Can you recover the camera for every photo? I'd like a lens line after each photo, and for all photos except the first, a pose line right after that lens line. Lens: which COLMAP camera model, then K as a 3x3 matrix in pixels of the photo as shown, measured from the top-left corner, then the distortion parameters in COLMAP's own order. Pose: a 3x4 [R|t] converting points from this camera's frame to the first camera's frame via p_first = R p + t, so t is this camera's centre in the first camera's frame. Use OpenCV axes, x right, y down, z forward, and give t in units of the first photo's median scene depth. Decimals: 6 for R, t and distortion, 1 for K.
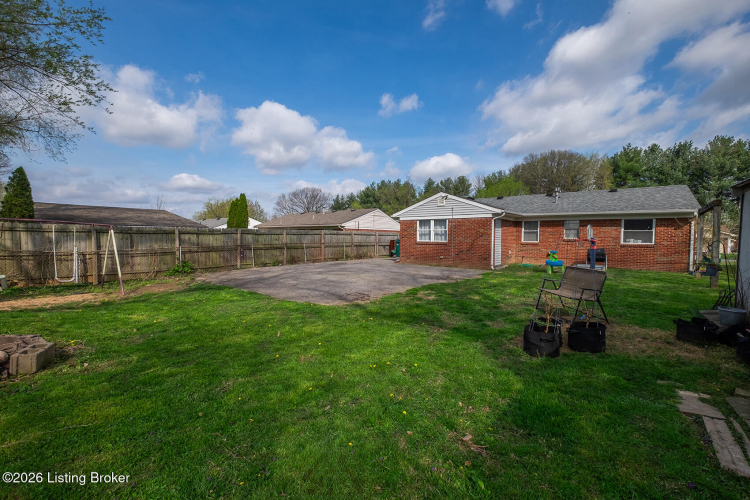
lens RADIAL K [[329.2, 0, 375.9], [0, 329.2, 245.7], [0, 0, 1]] dist [-0.000542, -0.000084]
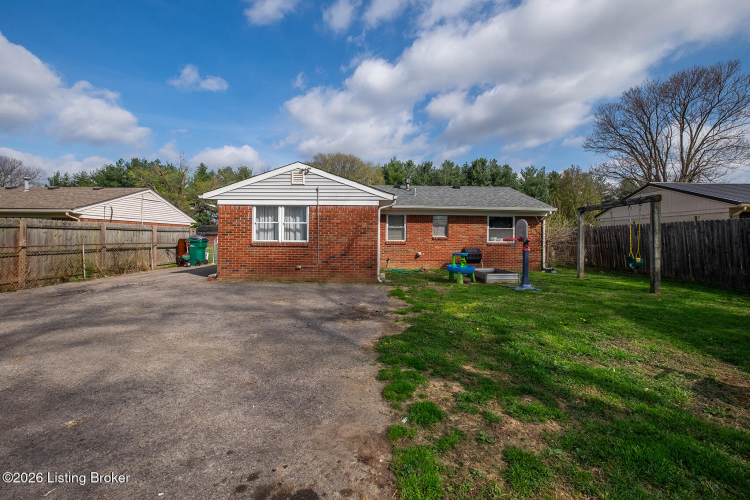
lens RADIAL K [[331.5, 0, 377.1], [0, 331.5, 231.8], [0, 0, 1]] dist [-0.001671, -0.000649]
pose [[0.790954, 0.008541, 0.611815, -0.053333], [0.012460, 0.999470, -0.030061, -0.008820], [-0.611748, 0.031400, 0.790429, 0.338417]]
